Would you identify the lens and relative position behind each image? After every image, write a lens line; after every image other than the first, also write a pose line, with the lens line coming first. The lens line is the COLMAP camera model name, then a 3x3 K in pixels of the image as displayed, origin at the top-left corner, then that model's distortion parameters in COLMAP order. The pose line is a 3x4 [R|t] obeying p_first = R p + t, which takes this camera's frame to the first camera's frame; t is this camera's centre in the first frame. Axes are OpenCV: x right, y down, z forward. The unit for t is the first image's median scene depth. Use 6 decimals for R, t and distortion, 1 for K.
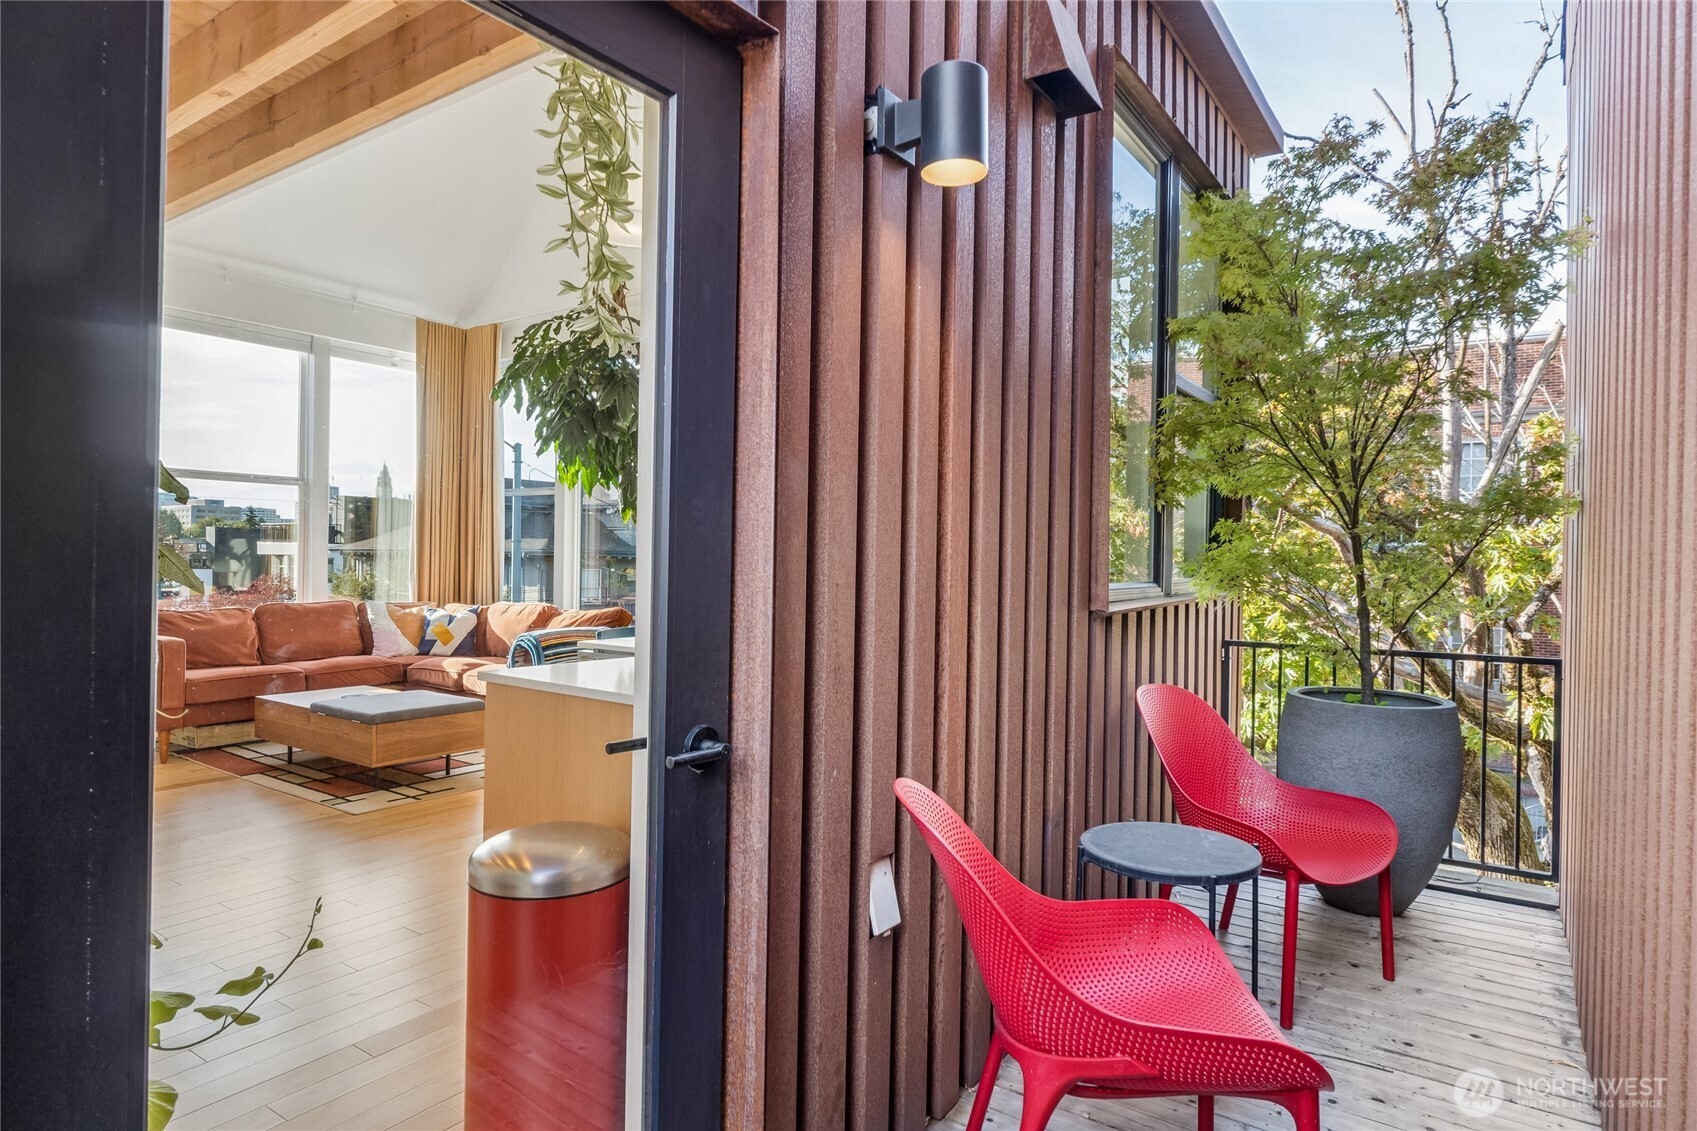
lens RADIAL K [[943.8, 0, 865.5], [0, 943.8, 562.4], [0, 0, 1]] dist [-0.005481, -0.000792]
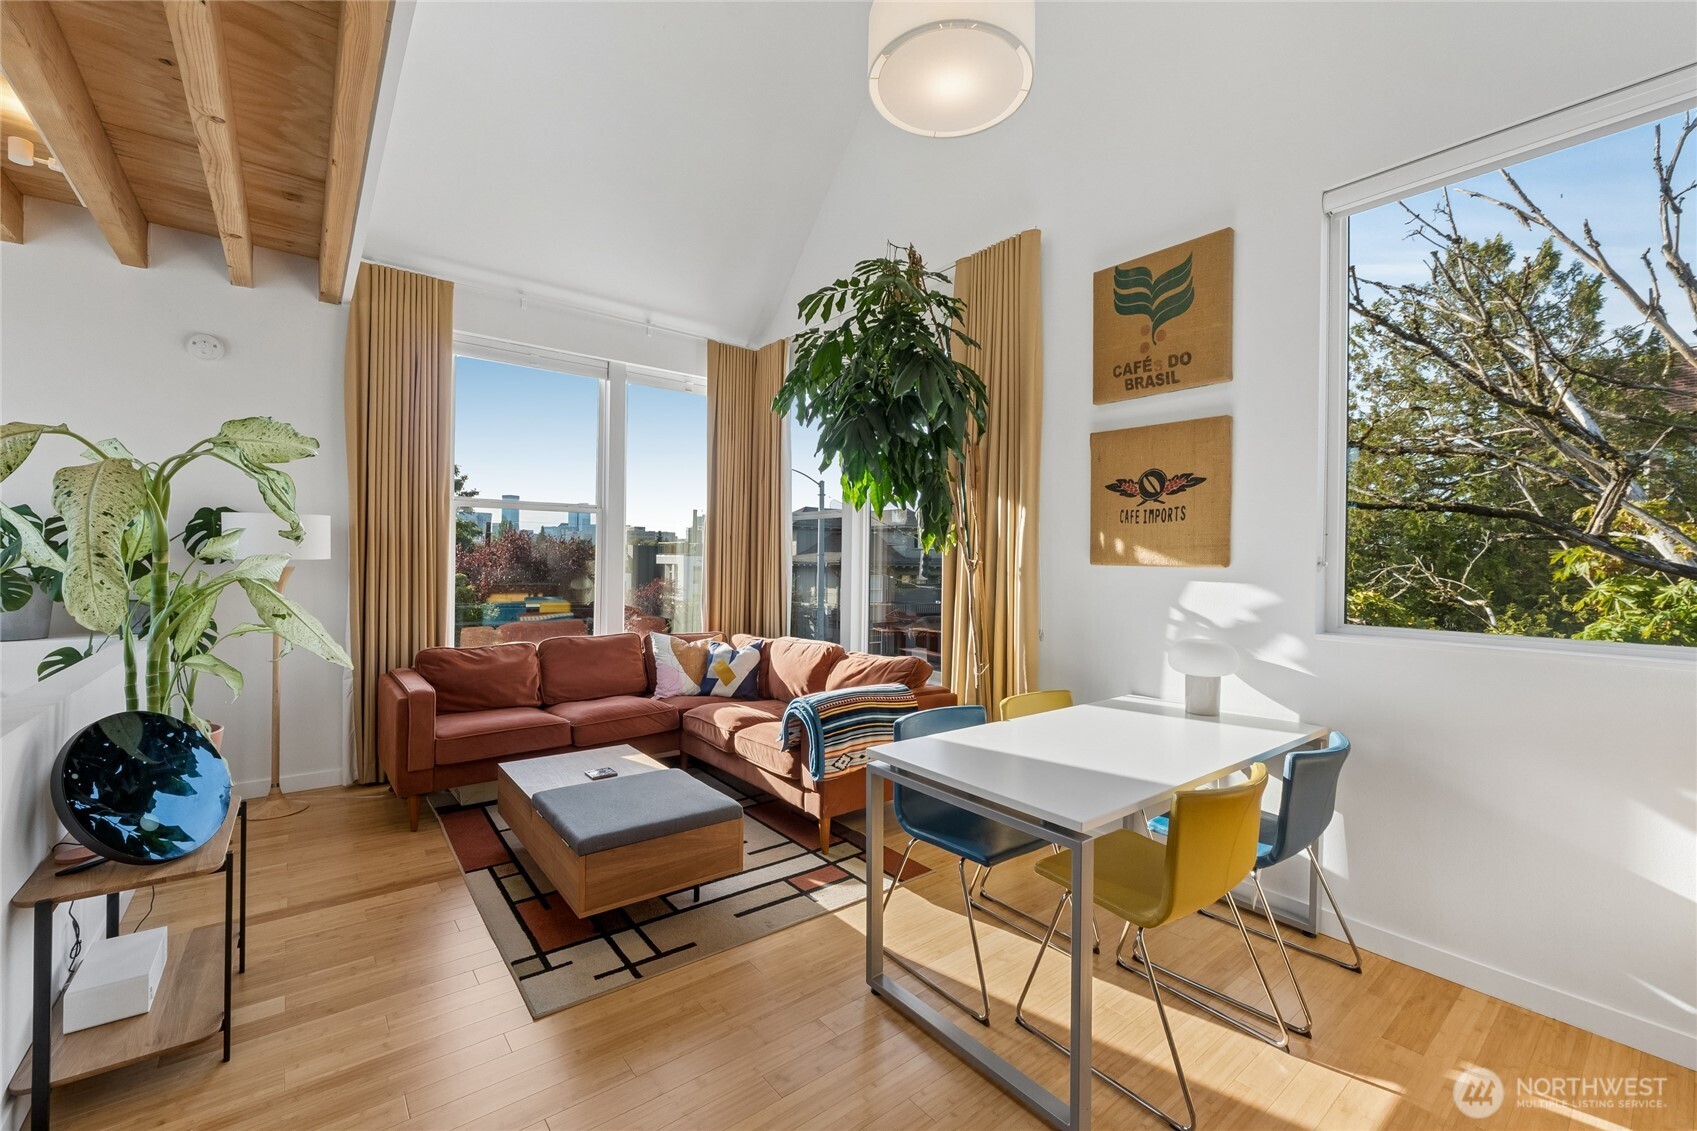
lens RADIAL K [[706.0, 0, 861.5], [0, 706.0, 560.2], [0, 0, 1]] dist [-0.008324, -0.000383]
pose [[0.954637, -0.002835, -0.297758, -0.120818], [-0.000094, 0.999952, -0.009823, -0.026377], [0.297771, 0.009405, 0.954591, 0.395081]]
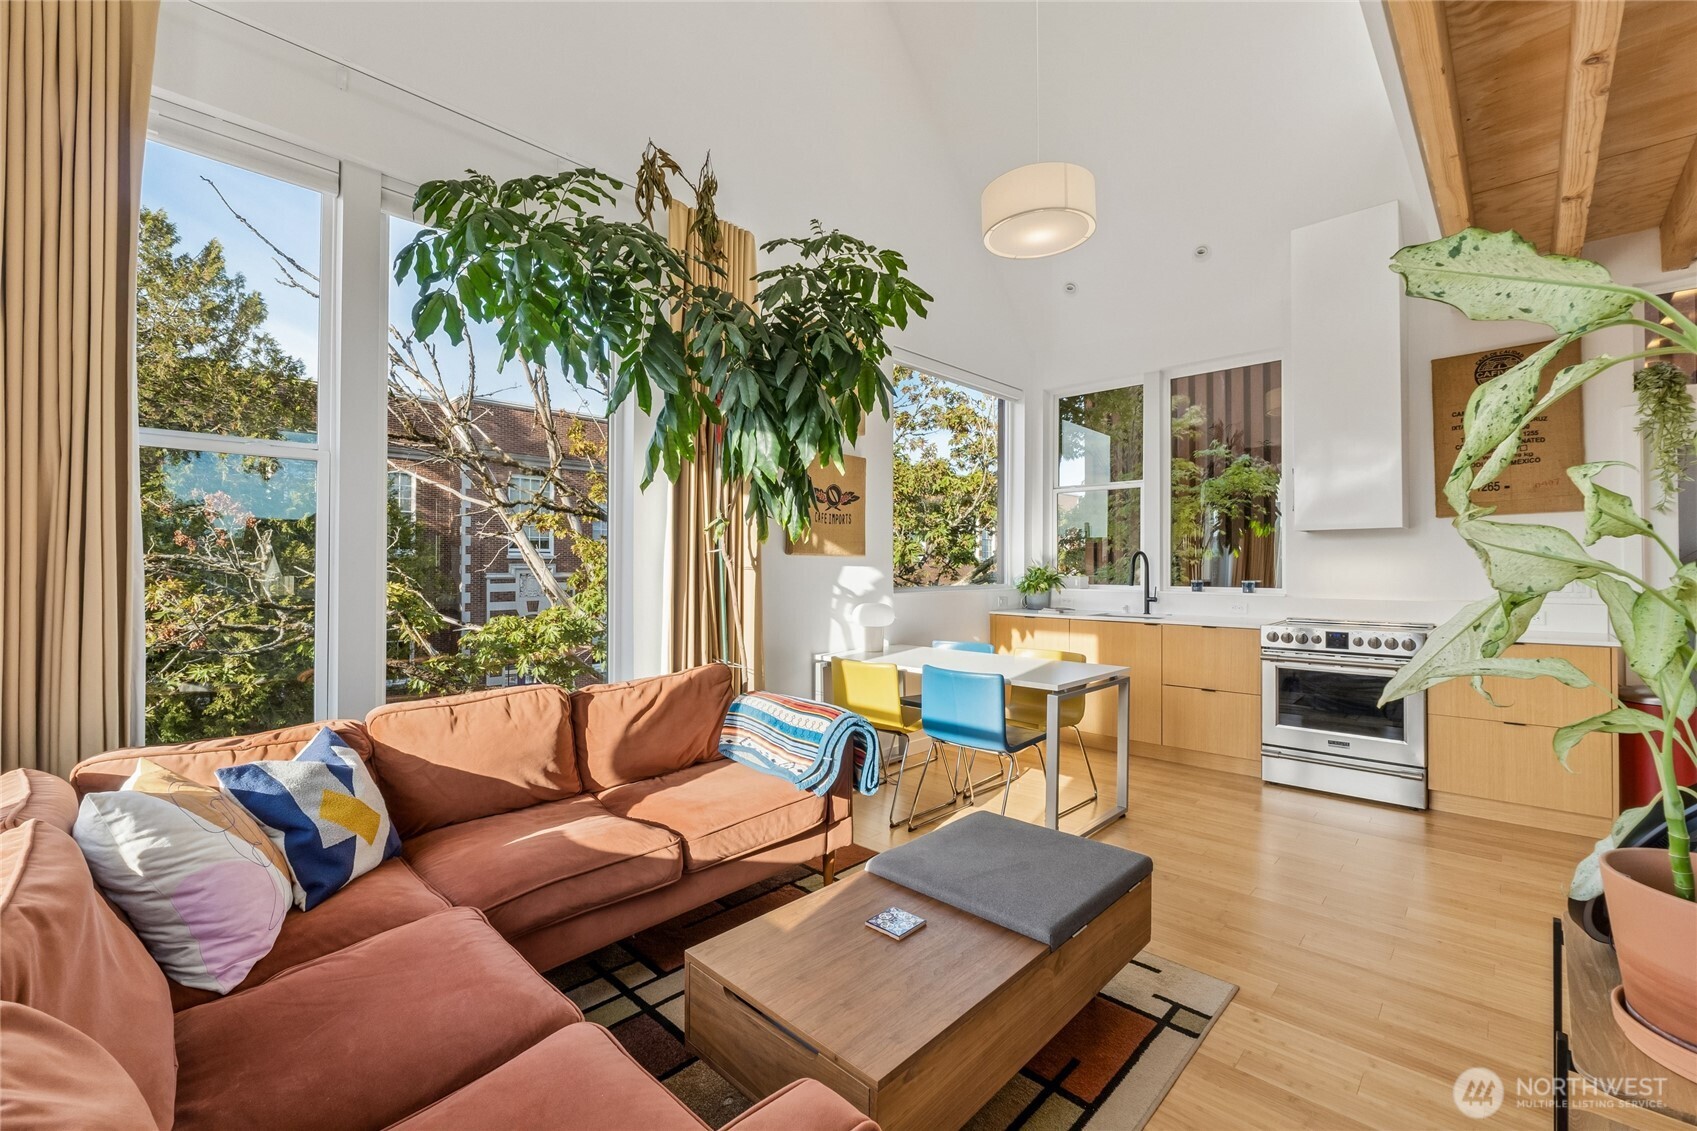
lens RADIAL K [[706.0, 0, 859.7], [0, 706.0, 560.4], [0, 0, 1]] dist [-0.008324, -0.000383]
pose [[0.166446, -0.009061, 0.986009, -0.702955], [0.005403, 0.999951, 0.008277, -0.027812], [-0.986036, 0.003949, 0.166487, 0.770627]]
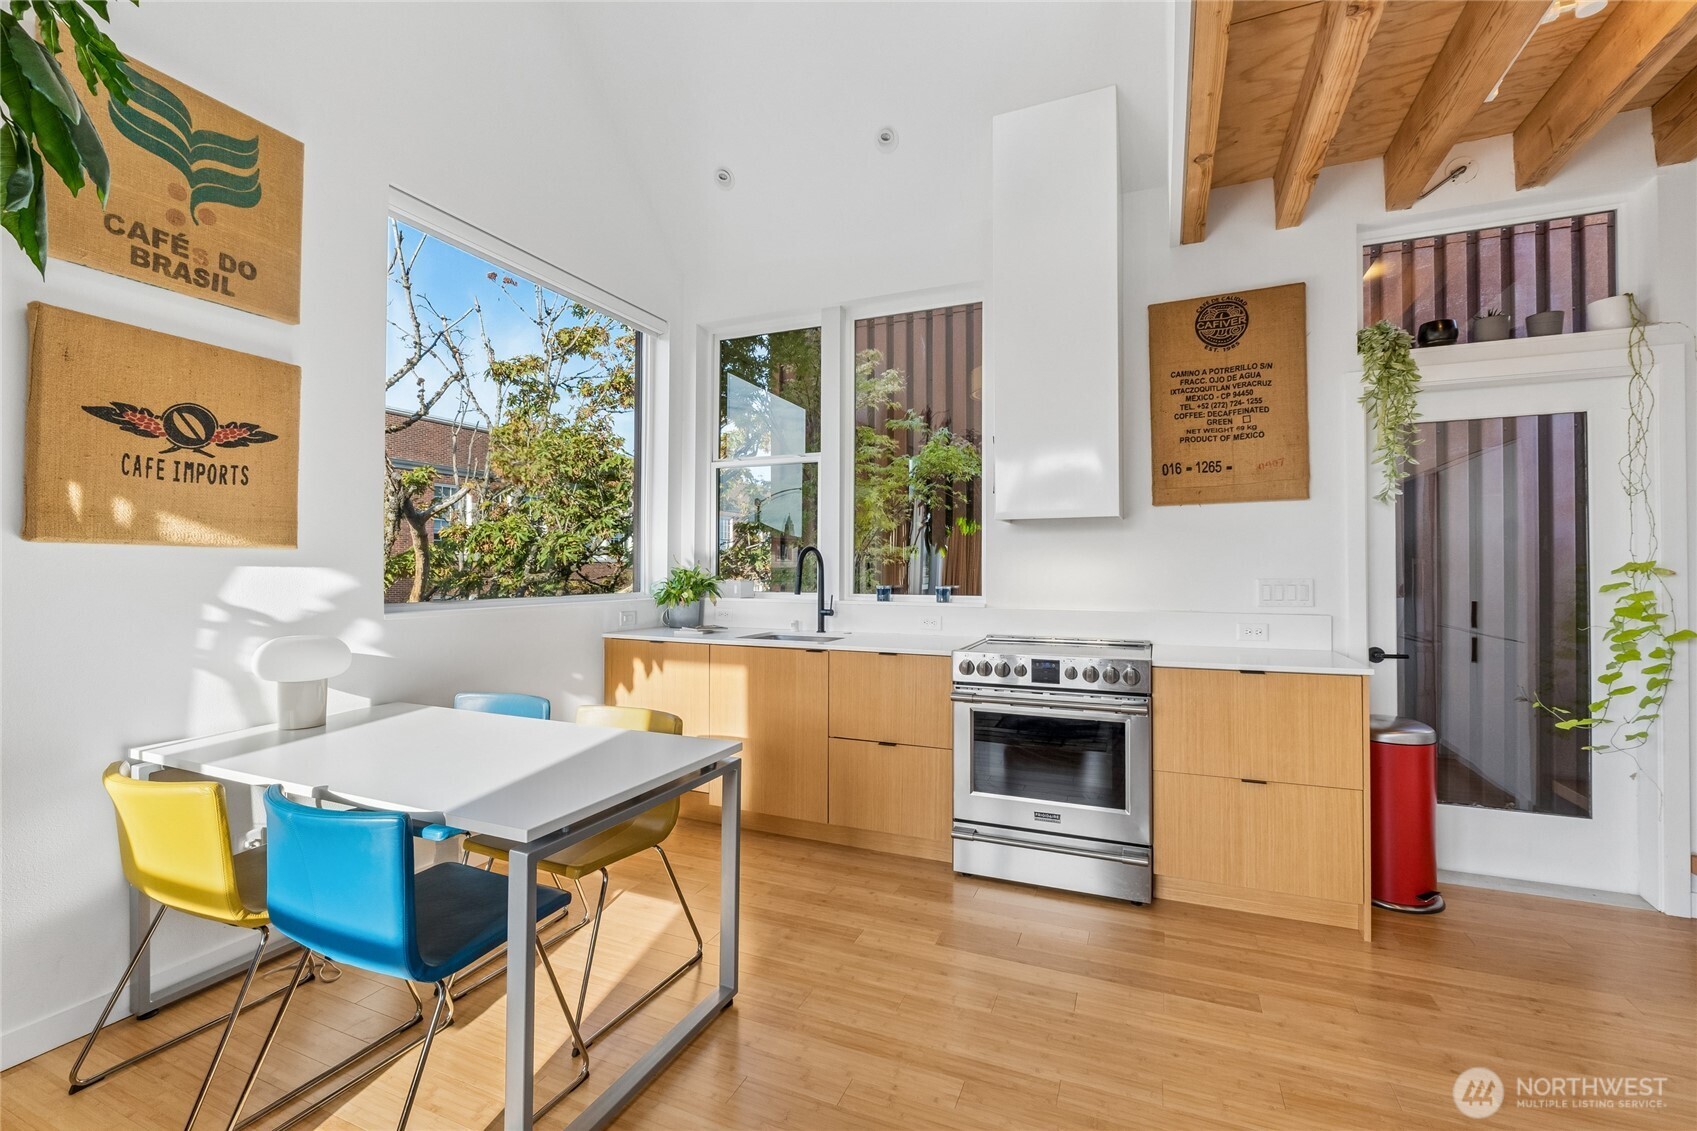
lens RADIAL K [[706.0, 0, 860.3], [0, 706.0, 561.7], [0, 0, 1]] dist [-0.008324, -0.000383]
pose [[-0.183814, -0.009122, 0.982919, -0.445352], [-0.001112, 0.999958, 0.009072, -0.022907], [-0.982960, 0.000575, -0.183816, 0.659090]]
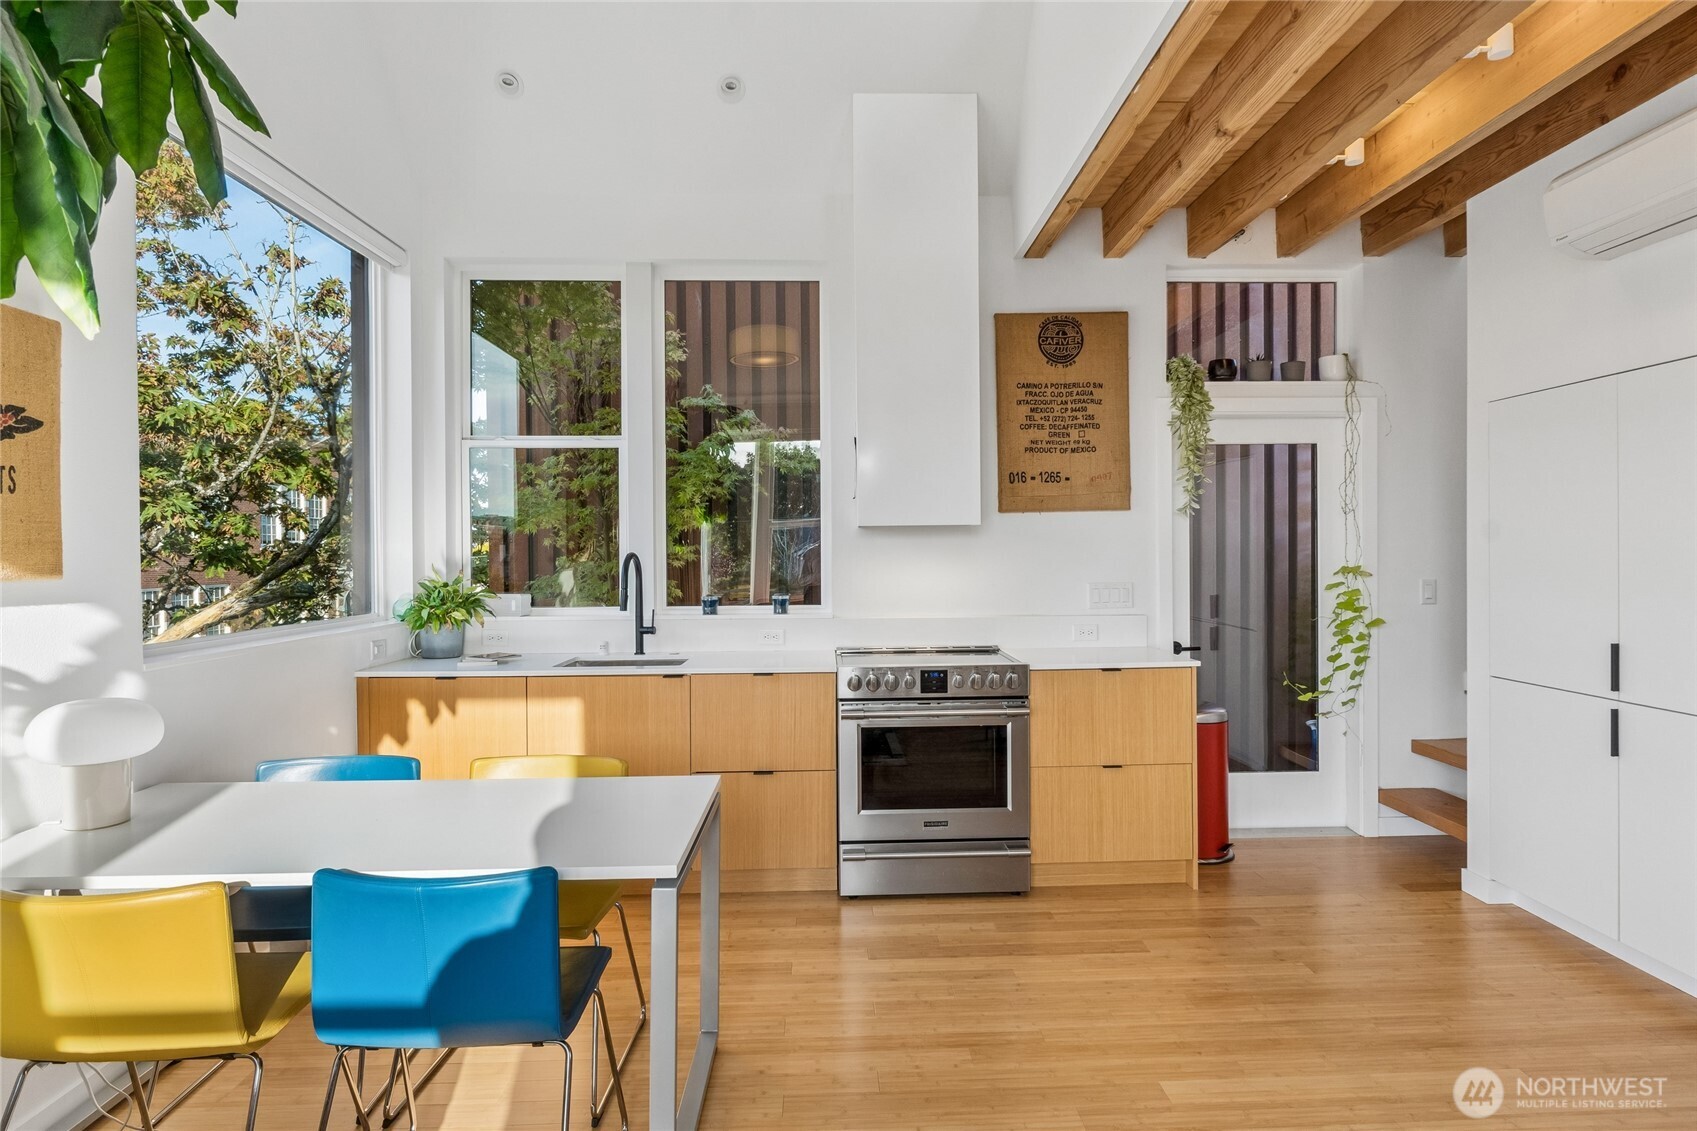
lens RADIAL K [[943.8, 0, 860.4], [0, 943.8, 563.4], [0, 0, 1]] dist [-0.005481, -0.000792]
pose [[-0.580139, -0.024429, 0.814151, -0.487804], [-0.000164, 0.999554, 0.029875, -0.042074], [-0.814517, 0.017198, -0.579884, 0.839071]]
